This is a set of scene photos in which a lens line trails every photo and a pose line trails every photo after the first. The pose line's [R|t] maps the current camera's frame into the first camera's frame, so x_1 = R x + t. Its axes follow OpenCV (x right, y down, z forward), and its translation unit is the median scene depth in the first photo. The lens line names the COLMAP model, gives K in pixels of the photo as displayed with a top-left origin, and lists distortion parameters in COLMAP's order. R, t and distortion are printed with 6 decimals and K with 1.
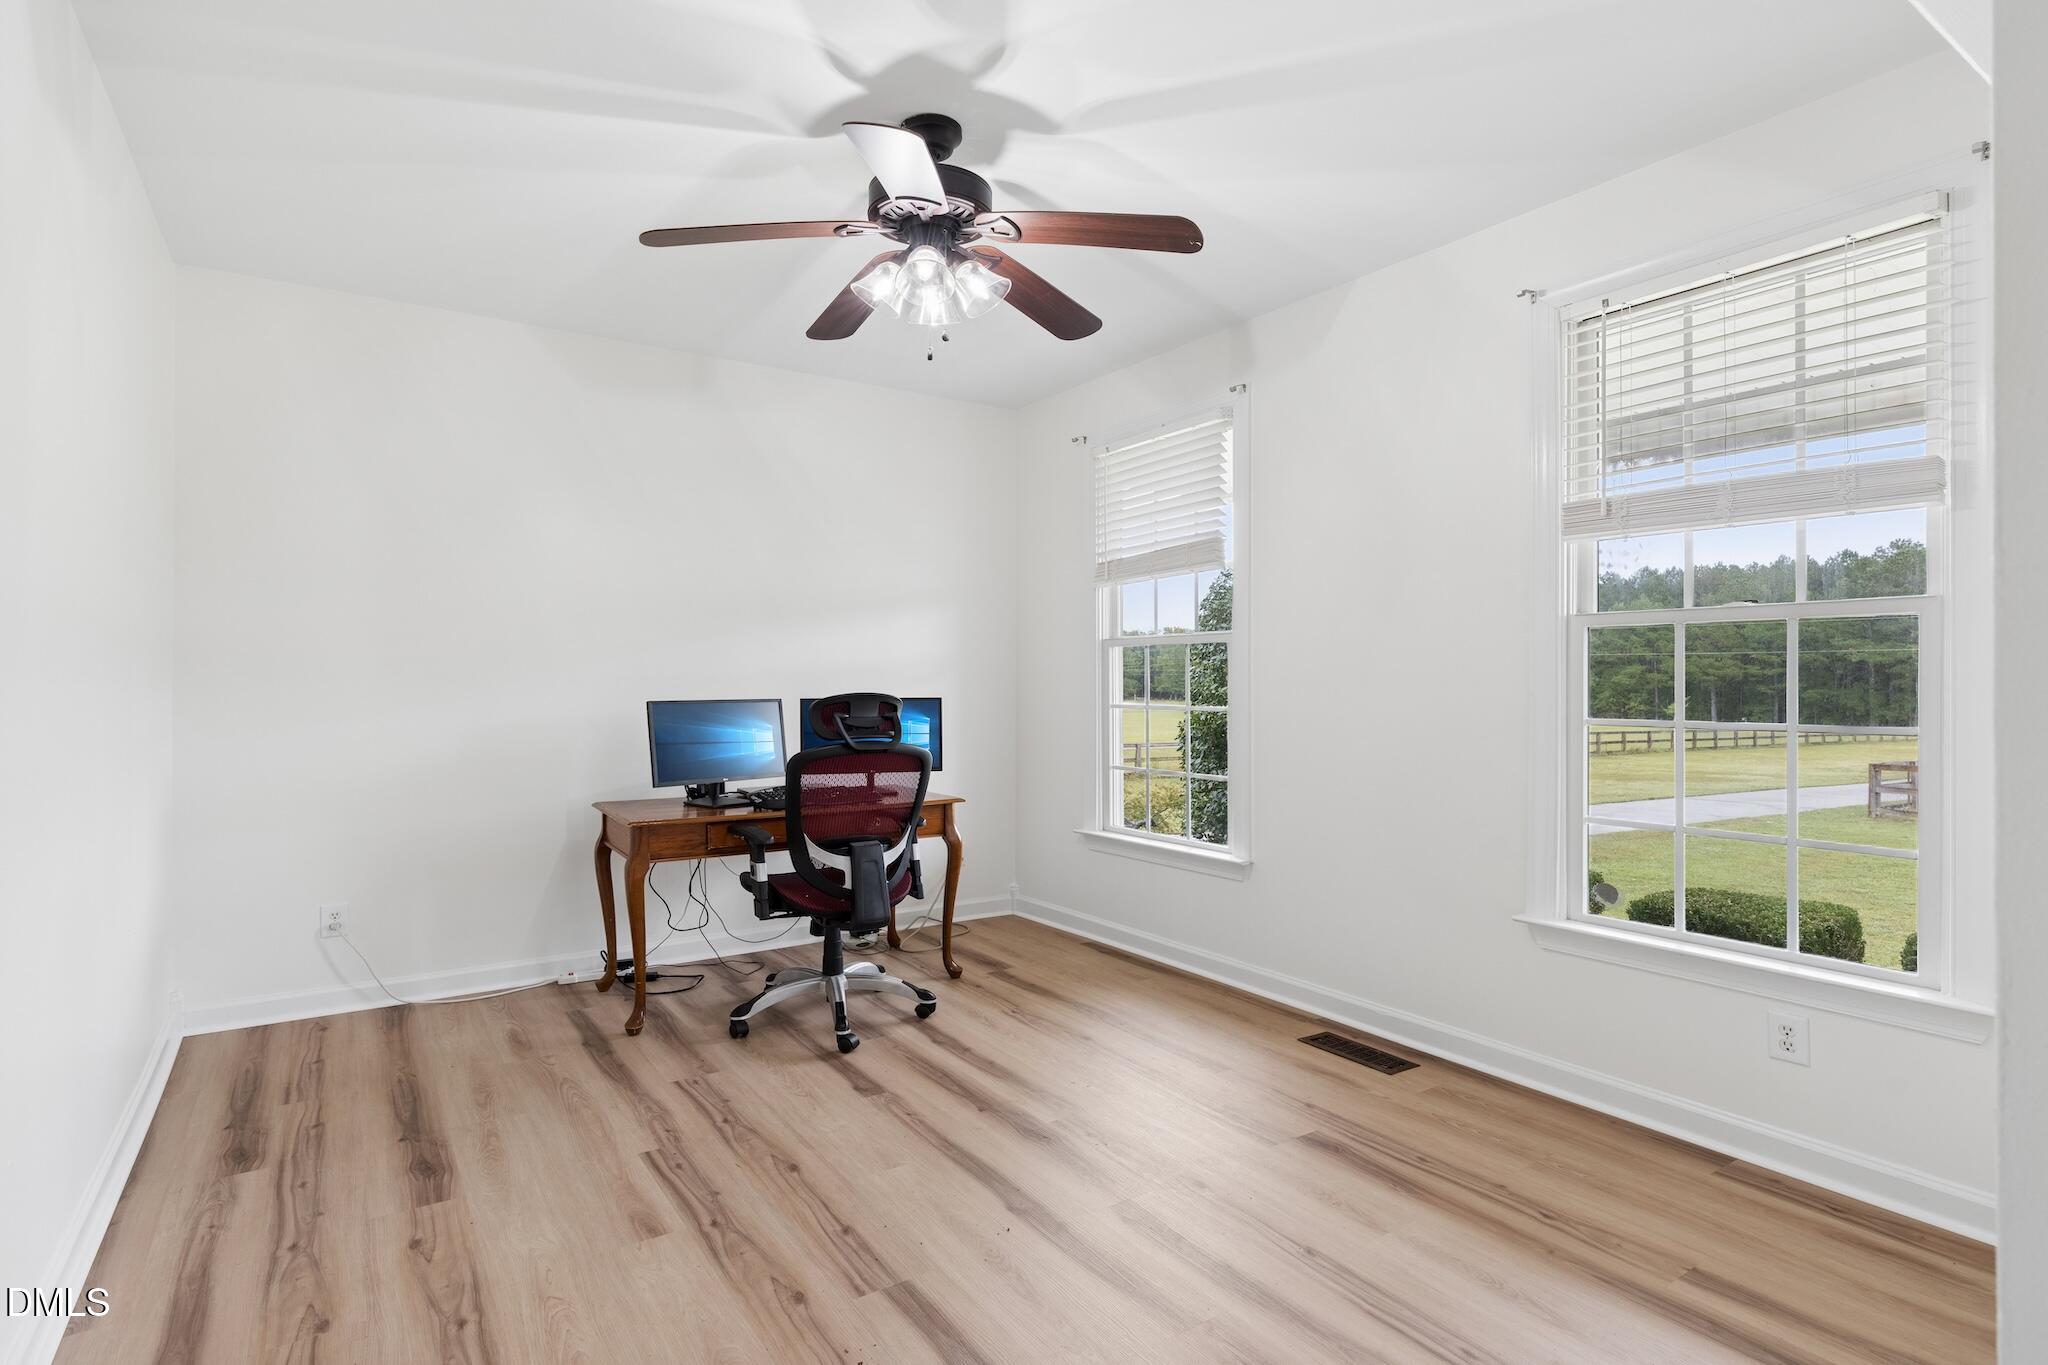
lens RADIAL K [[1030.6, 0, 1021.4], [0, 1030.6, 679.7], [0, 0, 1]] dist [-0.001120, 0.000239]
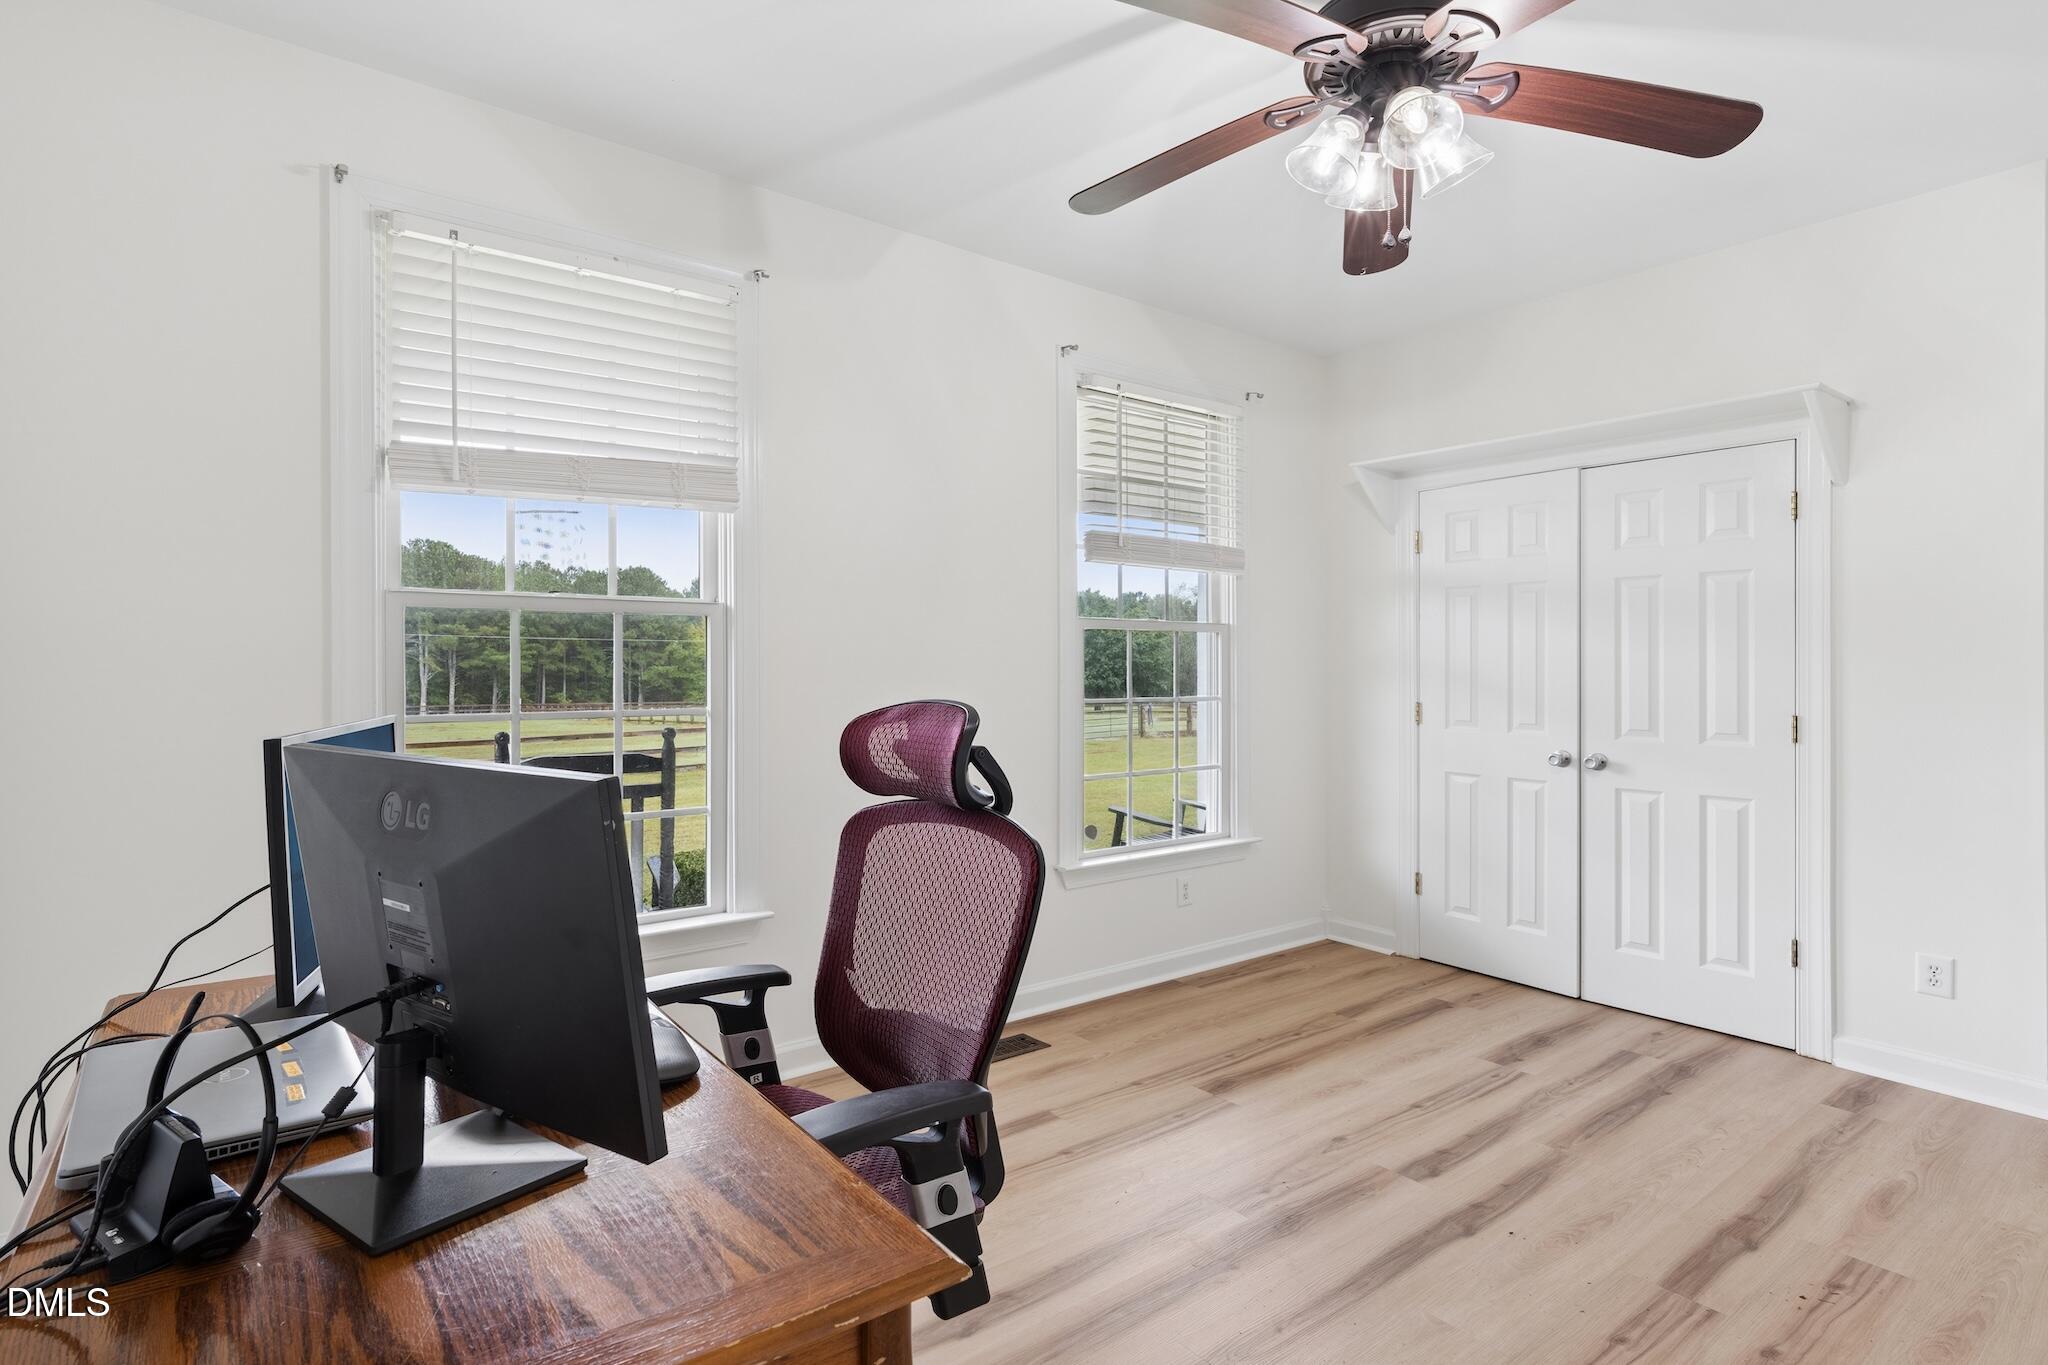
lens RADIAL K [[1030.6, 0, 1021.4], [0, 1030.6, 679.7], [0, 0, 1]] dist [-0.001120, 0.000239]
pose [[-0.065682, -0.013585, 0.997748, -0.790124], [-0.002084, 0.999907, 0.013477, -0.005772], [-0.997838, -0.001194, -0.065704, 1.266088]]
